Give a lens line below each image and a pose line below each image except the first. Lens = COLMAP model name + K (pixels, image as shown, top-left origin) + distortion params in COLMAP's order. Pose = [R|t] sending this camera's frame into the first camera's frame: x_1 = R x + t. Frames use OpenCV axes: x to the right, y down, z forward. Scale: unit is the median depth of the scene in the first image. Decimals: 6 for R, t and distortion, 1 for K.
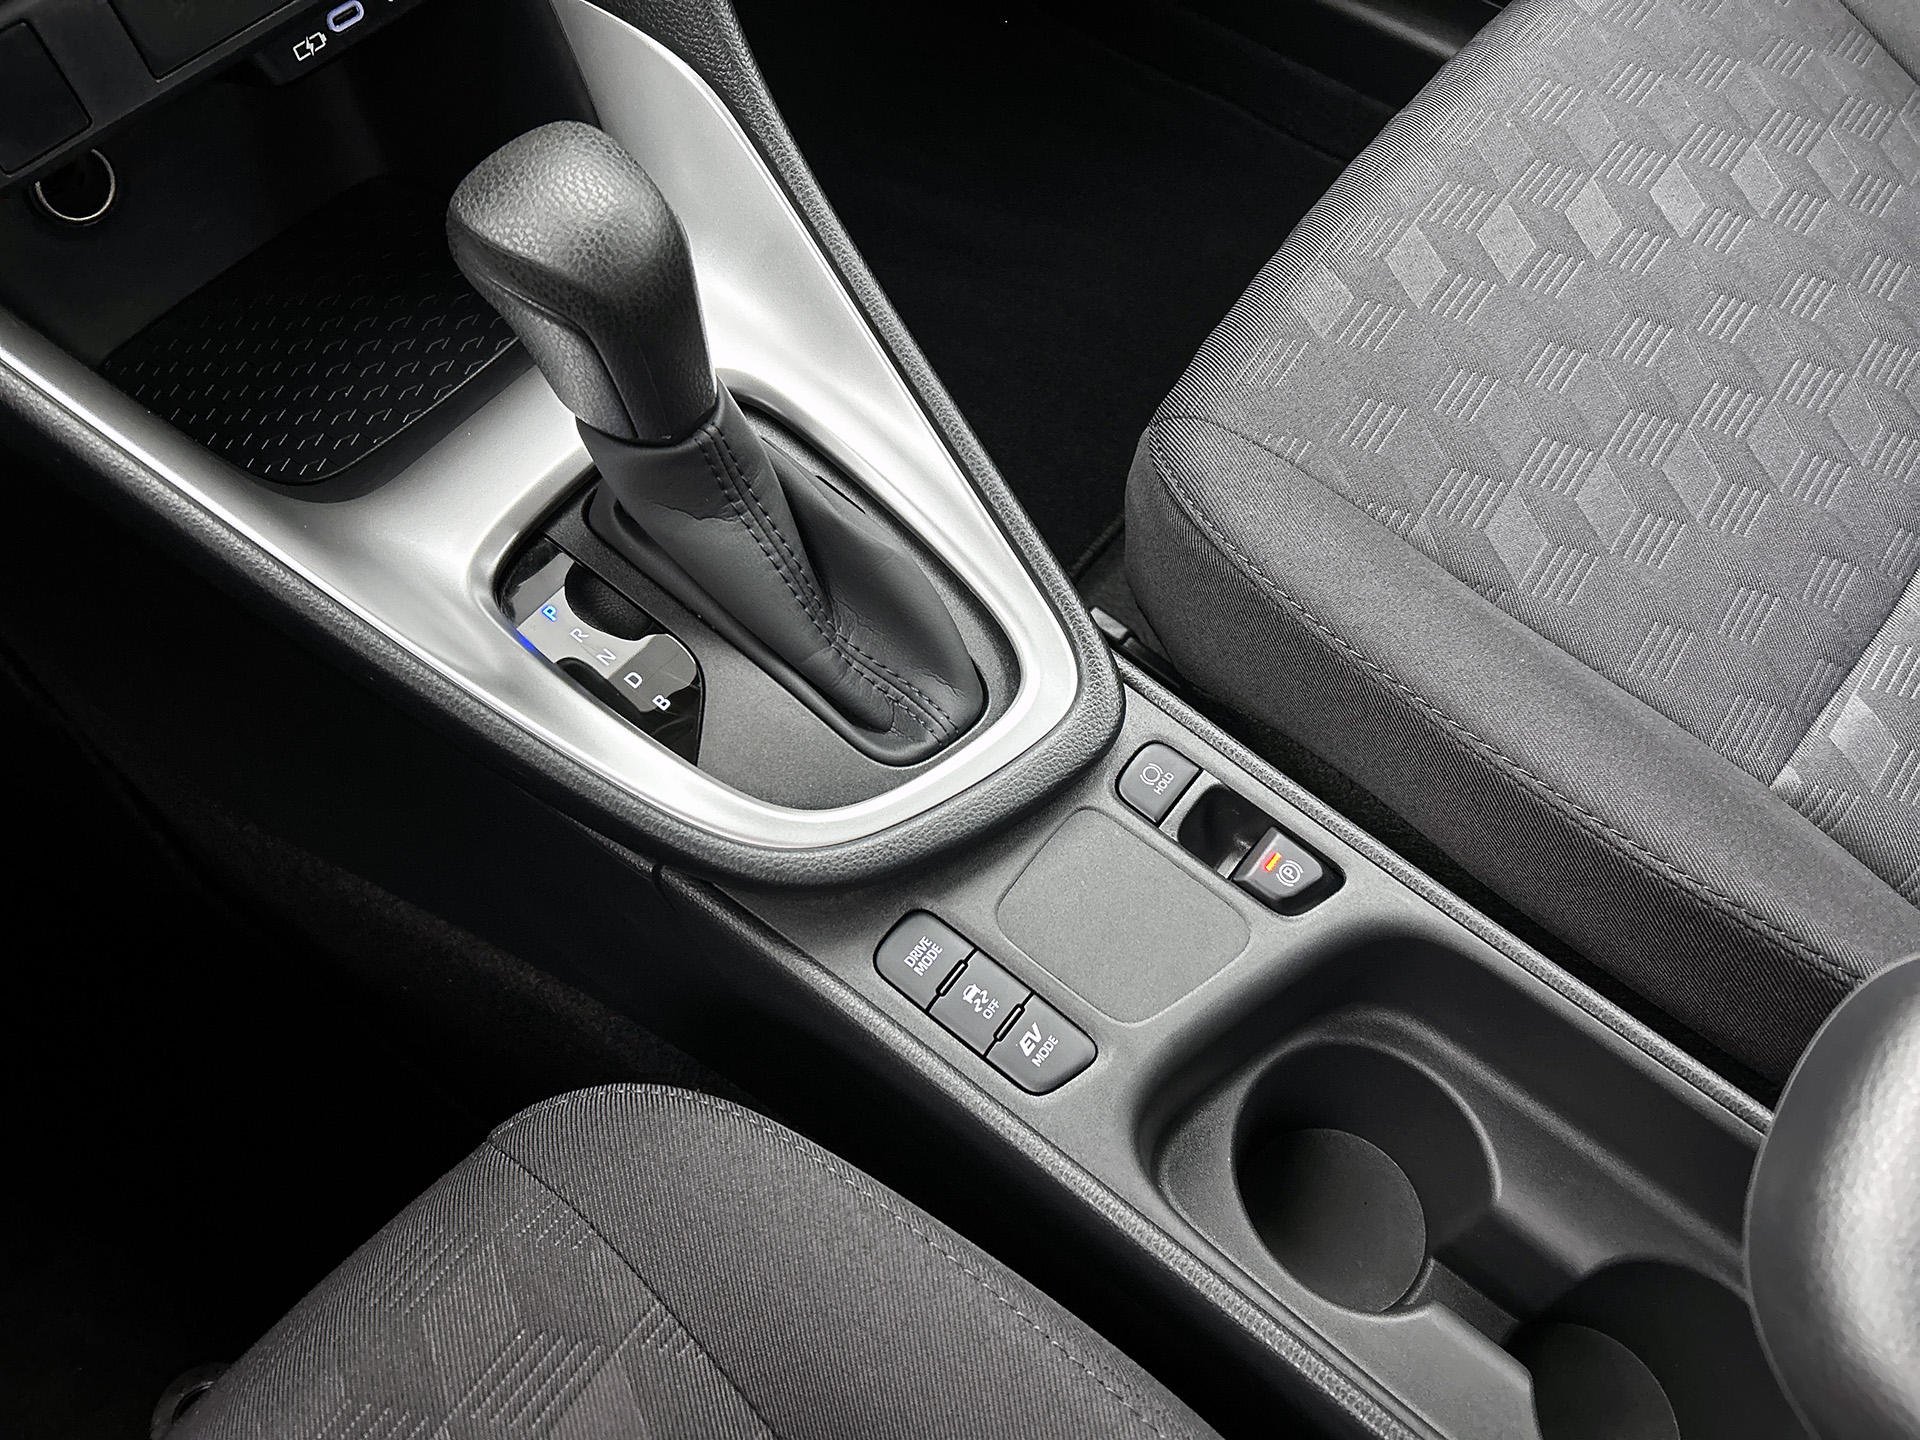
lens RADIAL K [[1430.4, 0, 950.8], [0, 1430.4, 711.3], [0, 0, 1]] dist [0.057160, -0.074220]
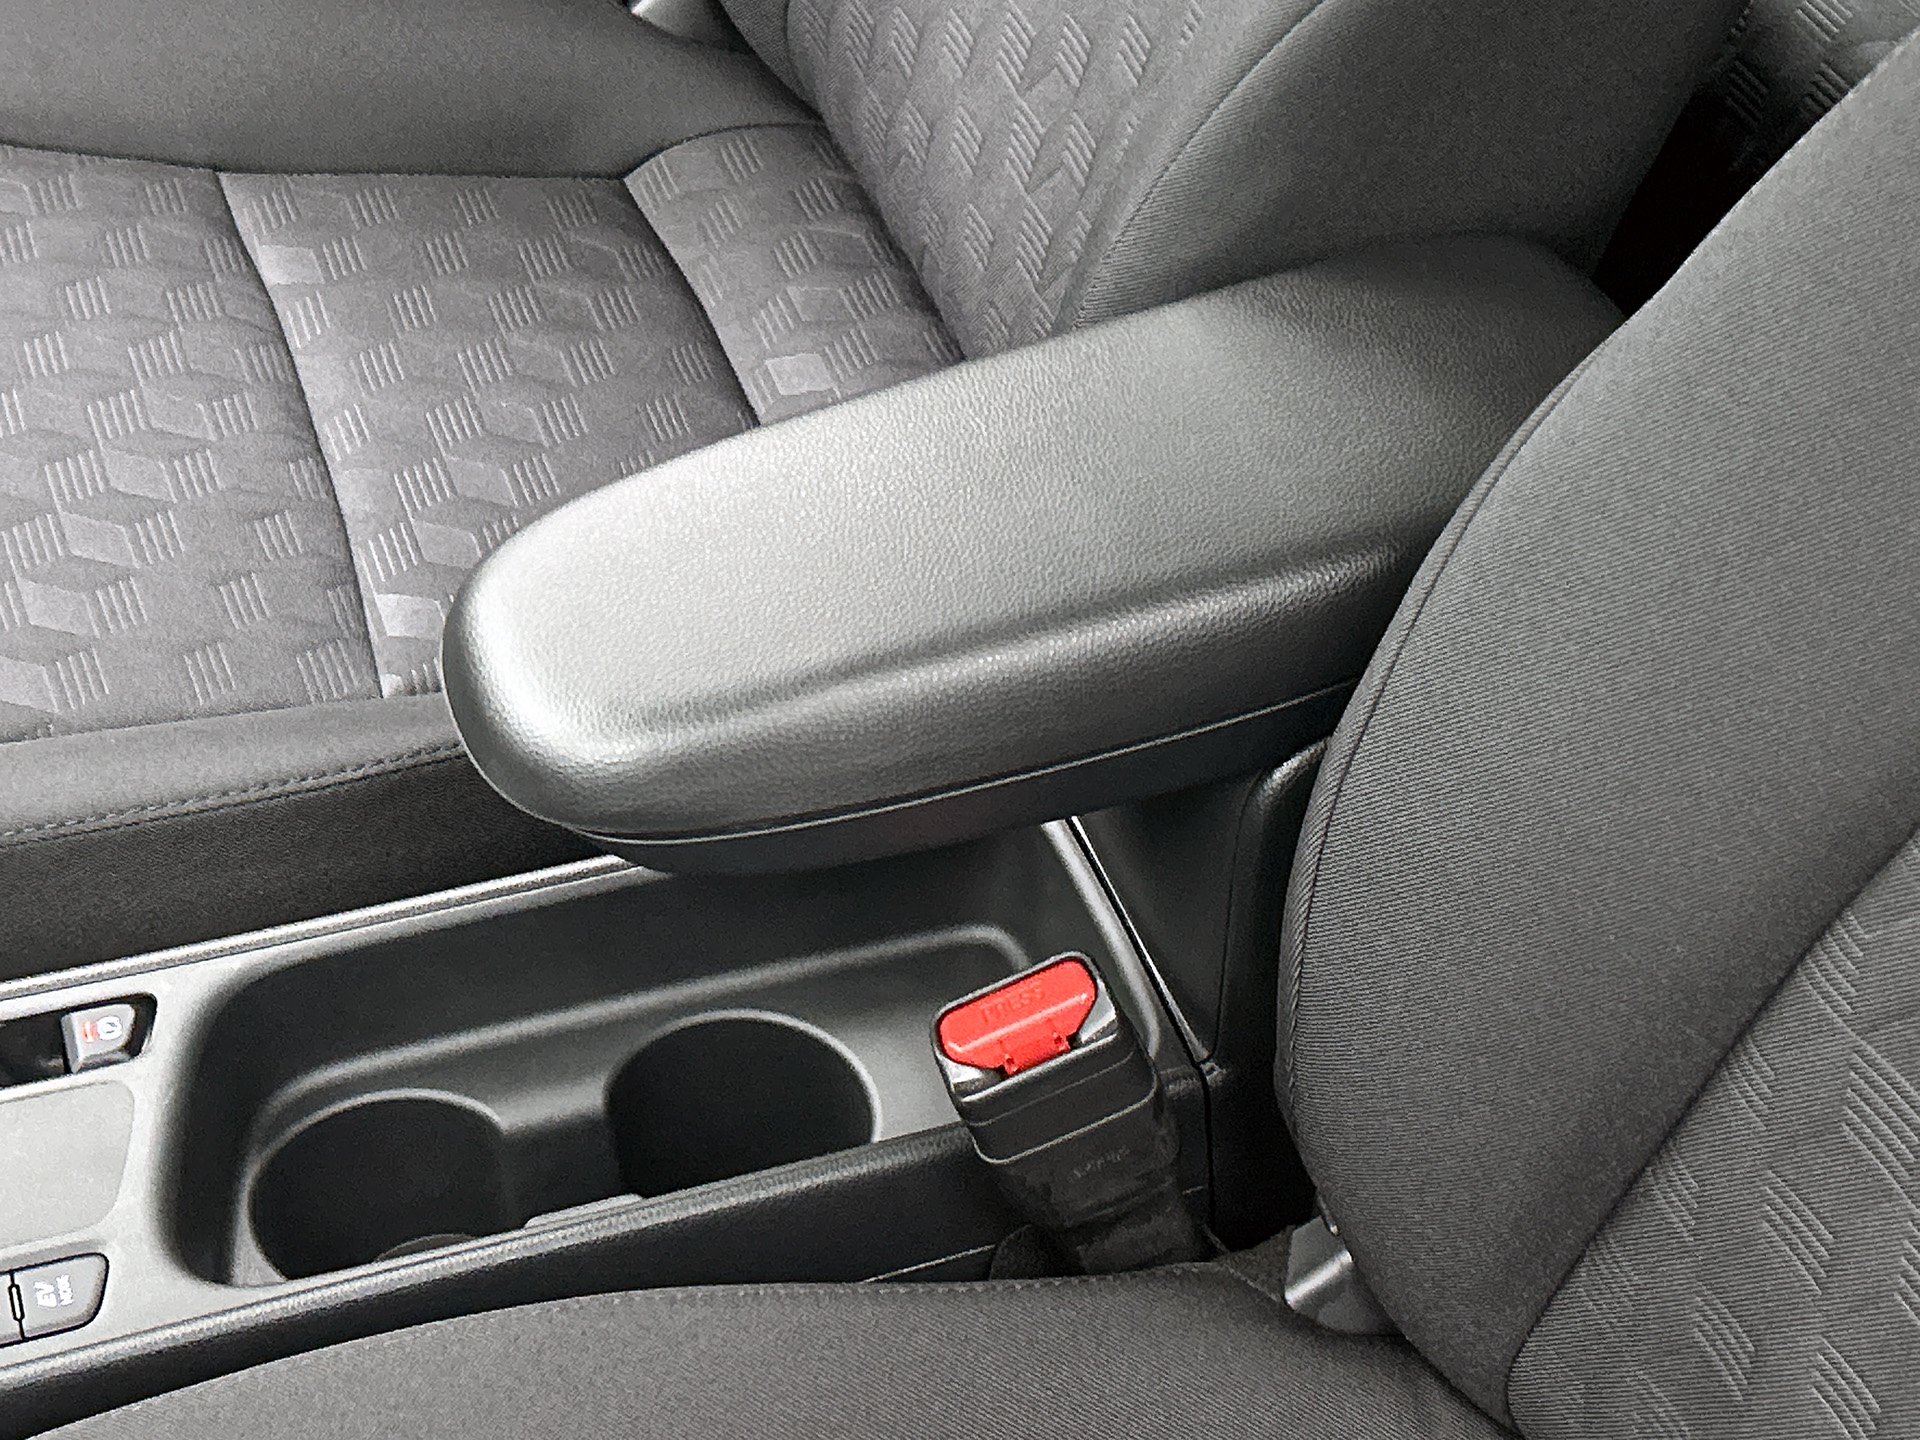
lens RADIAL K [[3366.7, 0, 960.0], [0, 3366.7, 720.0], [0, 0, 1]] dist [-0.323389, 2.095007]
pose [[0.532618, -0.586272, 0.610412, -0.659215], [0.743515, 0.668688, -0.006515, 0.394409], [-0.404355, 0.457321, 0.792057, -1.011634]]
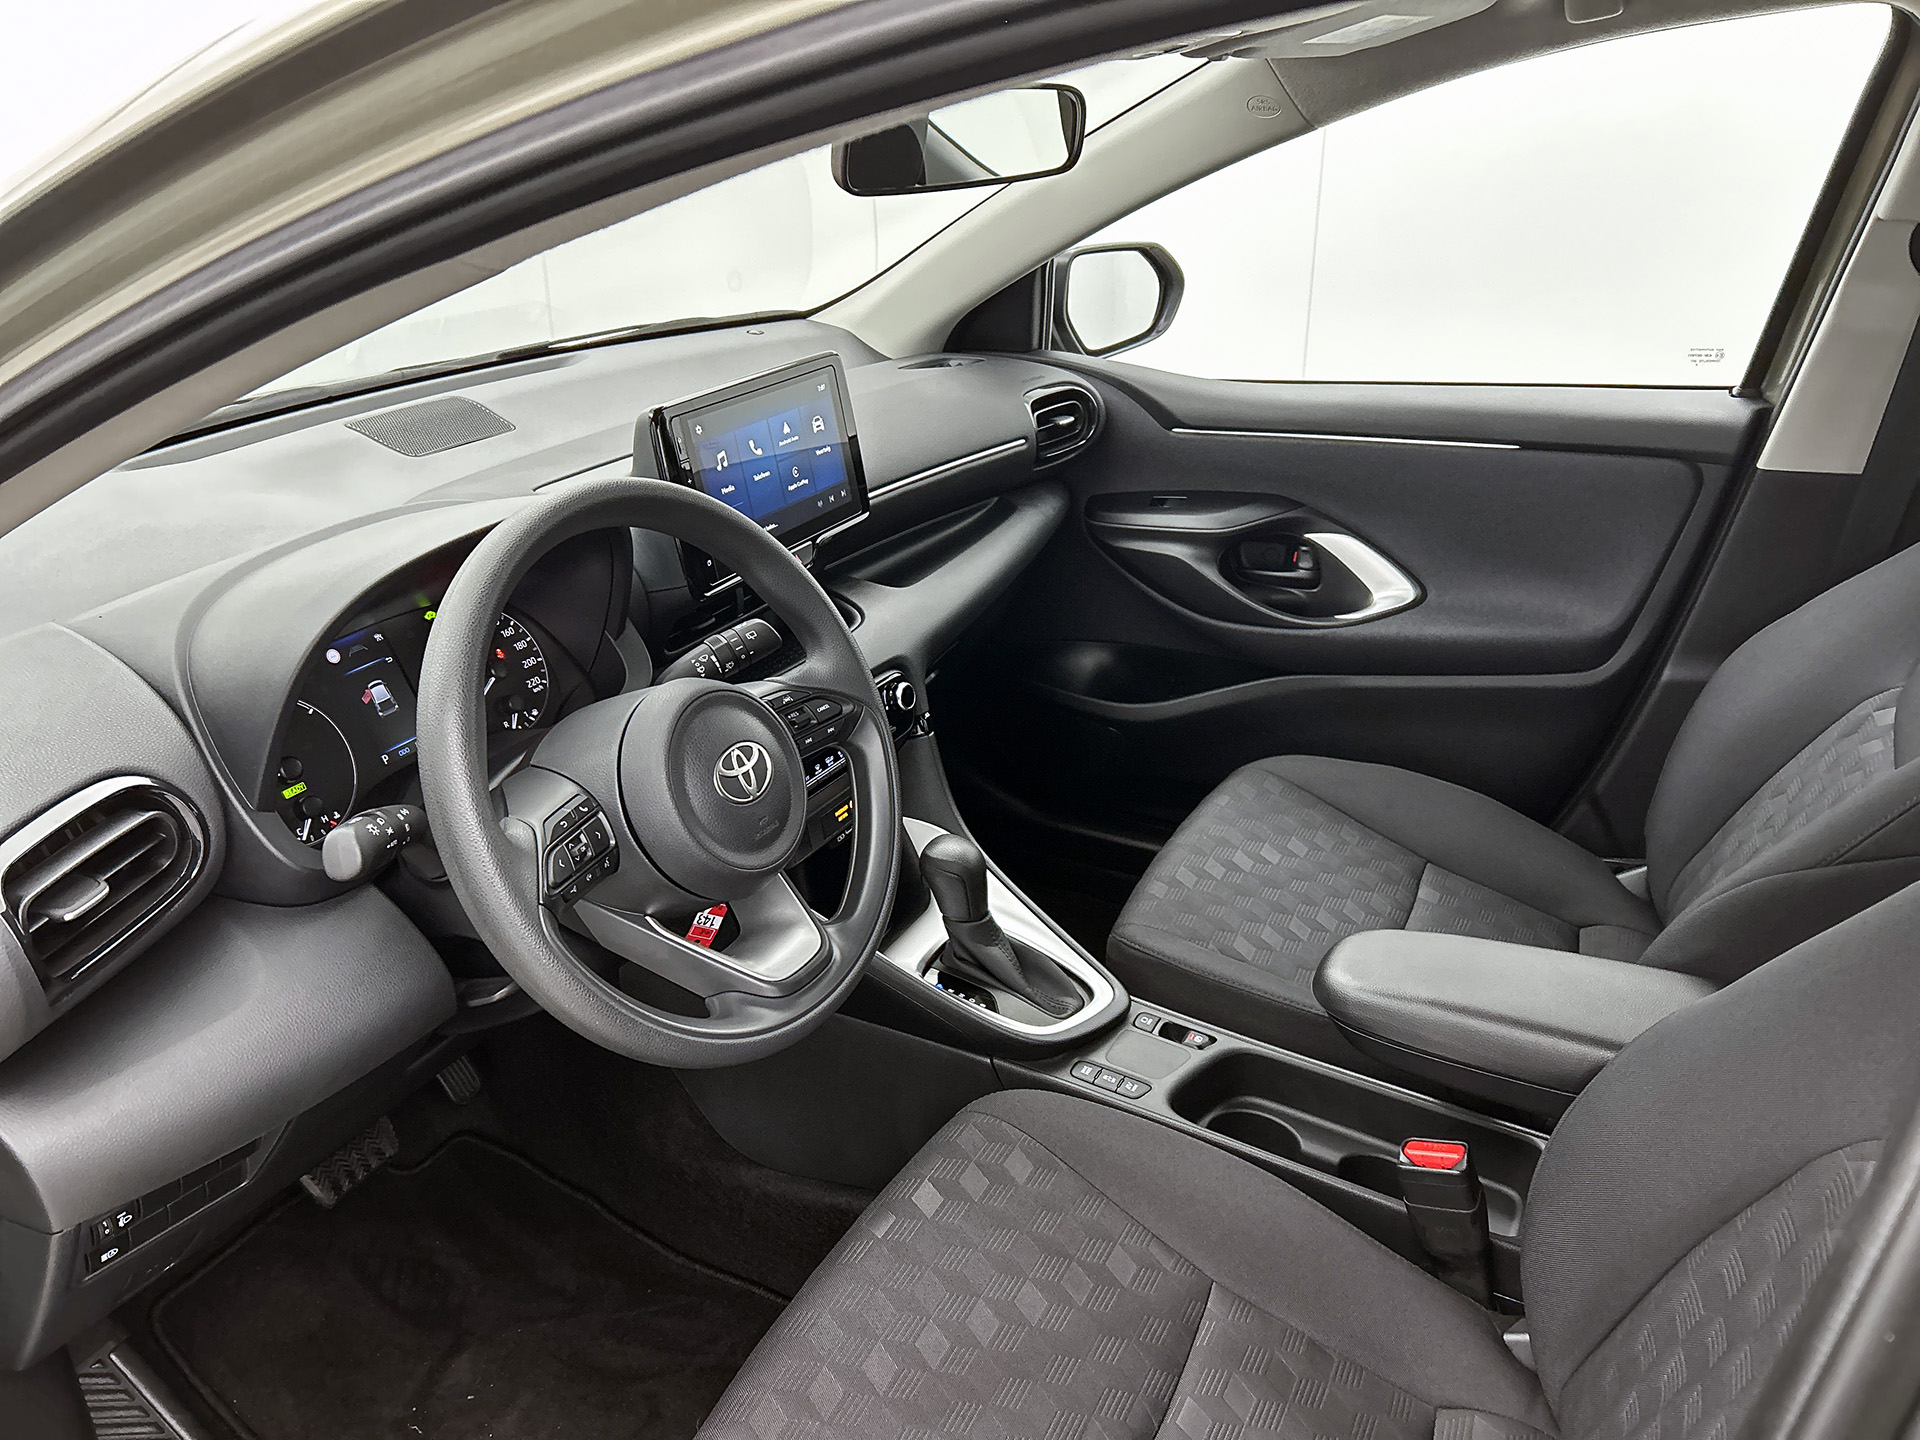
lens RADIAL K [[1430.4, 0, 950.8], [0, 1430.4, 711.3], [0, 0, 1]] dist [0.057160, -0.074220]
pose [[0.982608, -0.082085, 0.166567, -0.677732], [0.164922, 0.798007, -0.579642, 1.165443], [-0.085342, 0.597031, 0.797666, -1.654548]]
